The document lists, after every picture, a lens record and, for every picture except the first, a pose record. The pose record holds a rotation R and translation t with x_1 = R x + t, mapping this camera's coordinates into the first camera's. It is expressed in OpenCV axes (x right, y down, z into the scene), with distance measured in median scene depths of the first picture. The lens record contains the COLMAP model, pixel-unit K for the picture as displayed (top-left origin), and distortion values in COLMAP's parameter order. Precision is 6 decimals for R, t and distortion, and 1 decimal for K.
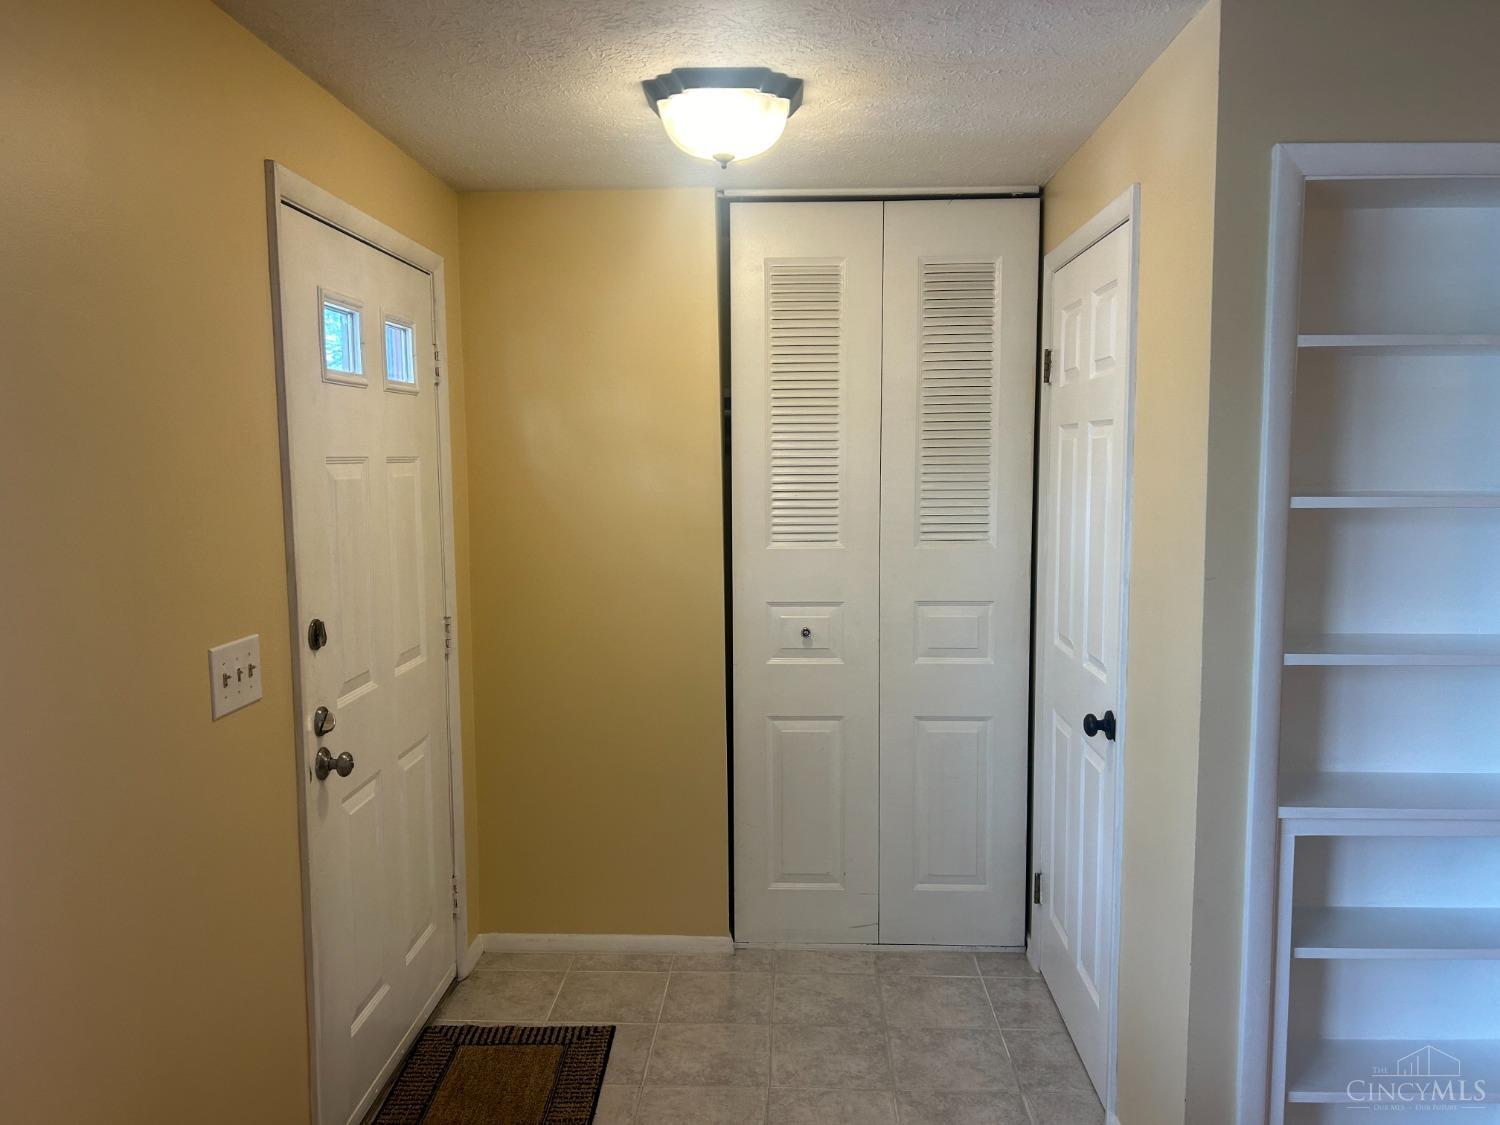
lens RADIAL K [[1131.9, 0, 756.8], [0, 1131.9, 564.4], [0, 0, 1]] dist [0.065391, -0.061210]
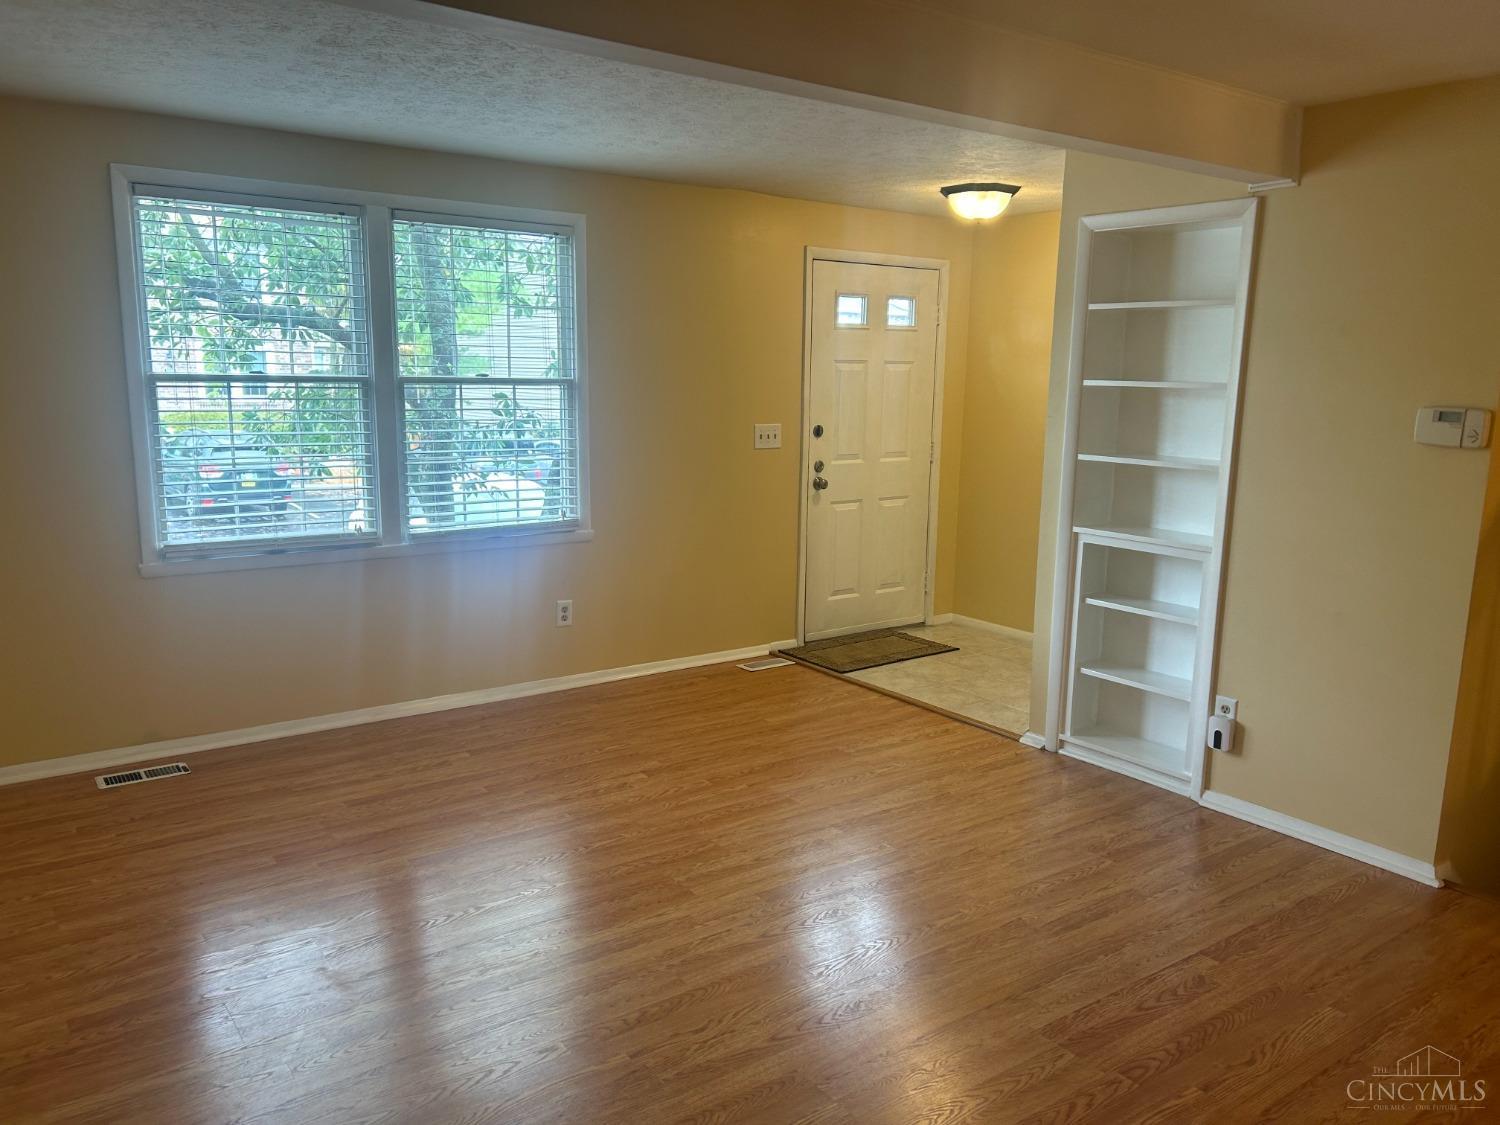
lens RADIAL K [[1131.9, 0, 745.1], [0, 1131.9, 564.7], [0, 0, 1]] dist [0.065391, -0.061210]
pose [[0.620557, 0.145732, -0.770501, 1.466997], [-0.090072, 0.989323, 0.114577, 0.079860], [0.778971, -0.001700, 0.627057, -0.688625]]
